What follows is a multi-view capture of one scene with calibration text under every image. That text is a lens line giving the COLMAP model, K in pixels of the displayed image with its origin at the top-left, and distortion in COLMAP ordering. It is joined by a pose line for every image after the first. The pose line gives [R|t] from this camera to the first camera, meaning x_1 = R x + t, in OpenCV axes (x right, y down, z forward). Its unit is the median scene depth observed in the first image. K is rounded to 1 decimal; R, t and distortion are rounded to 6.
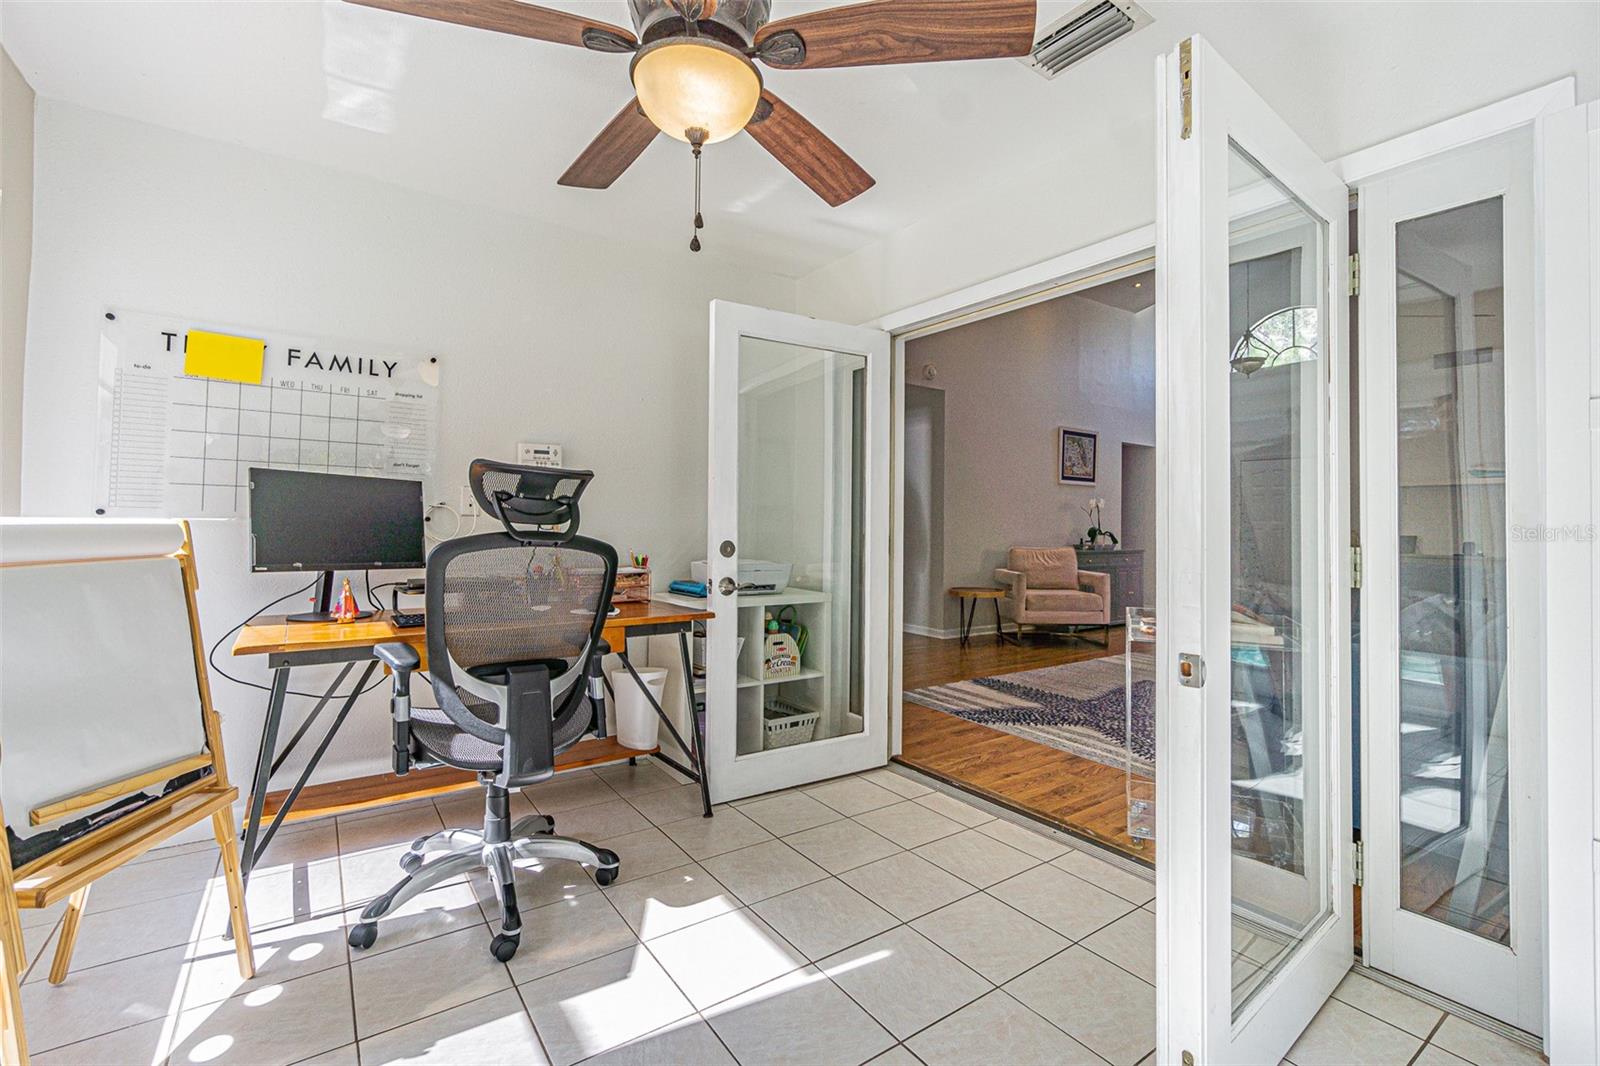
lens RADIAL K [[696.2, 0, 789.1], [0, 696.2, 502.8], [0, 0, 1]] dist [-0.007001, 0.000632]
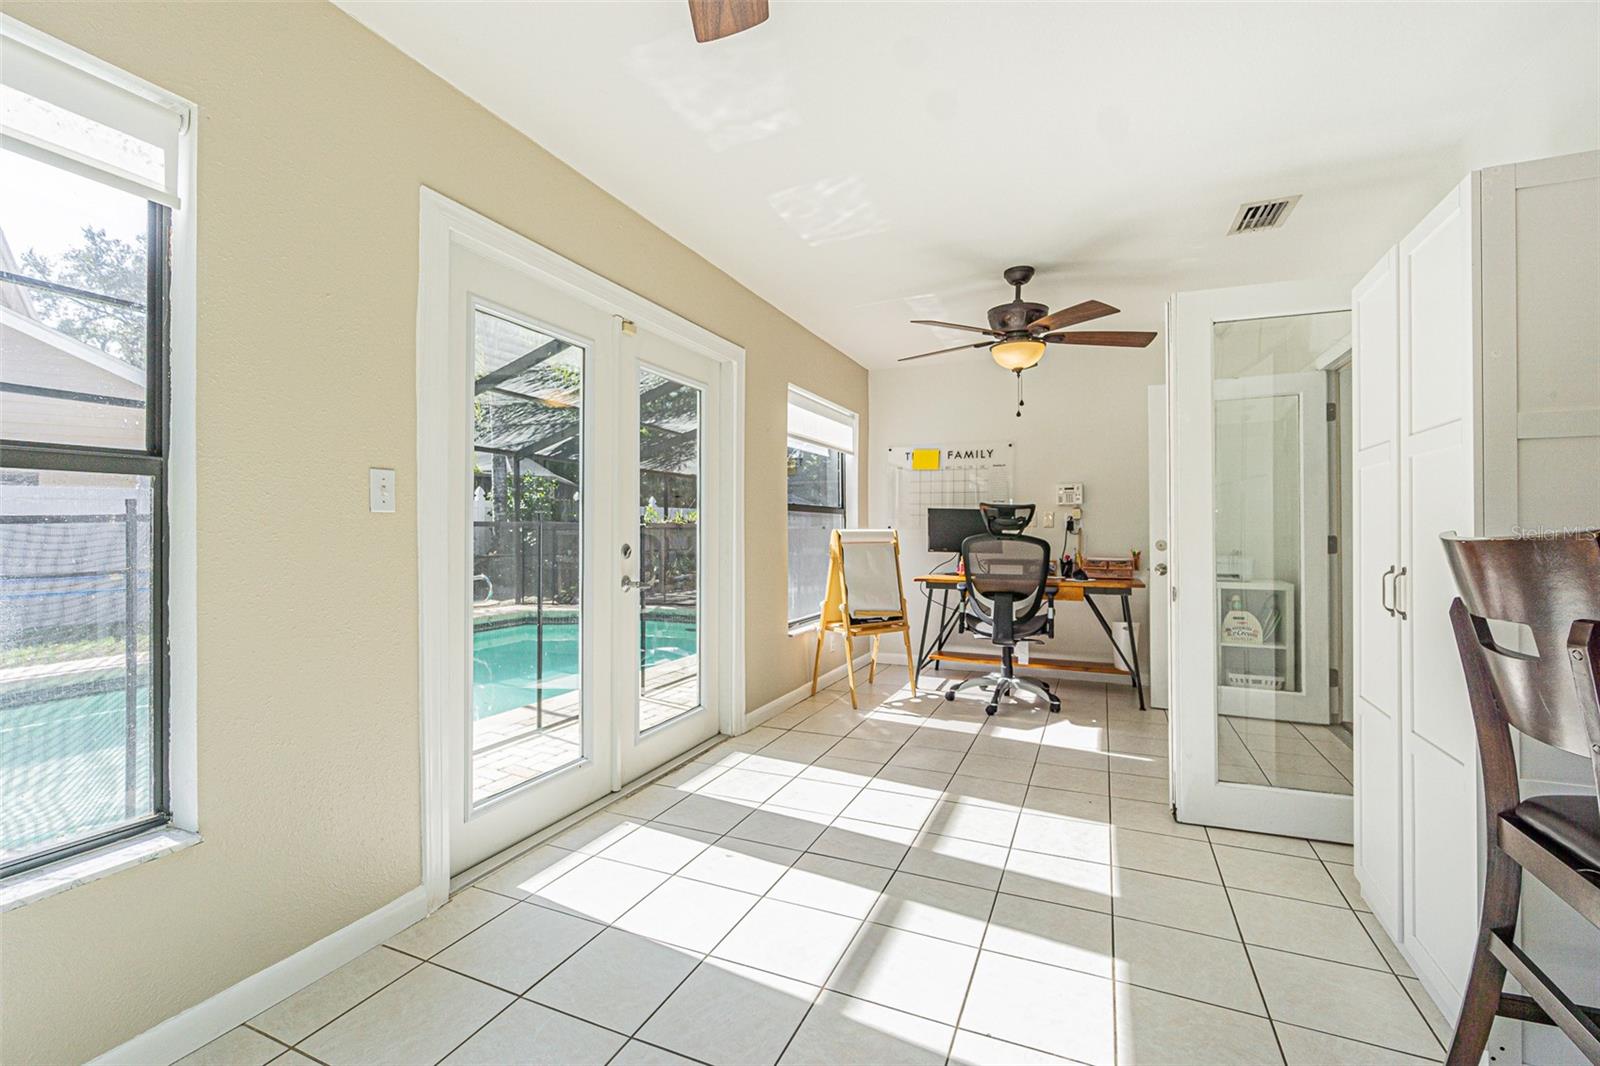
lens RADIAL K [[696.2, 0, 800.8], [0, 696.2, 526.4], [0, 0, 1]] dist [-0.007001, 0.000632]
pose [[0.516094, -0.014173, -0.856415, 0.763212], [0.032071, 0.999482, 0.002787, -0.005963], [0.855931, -0.028904, 0.516281, -0.447028]]
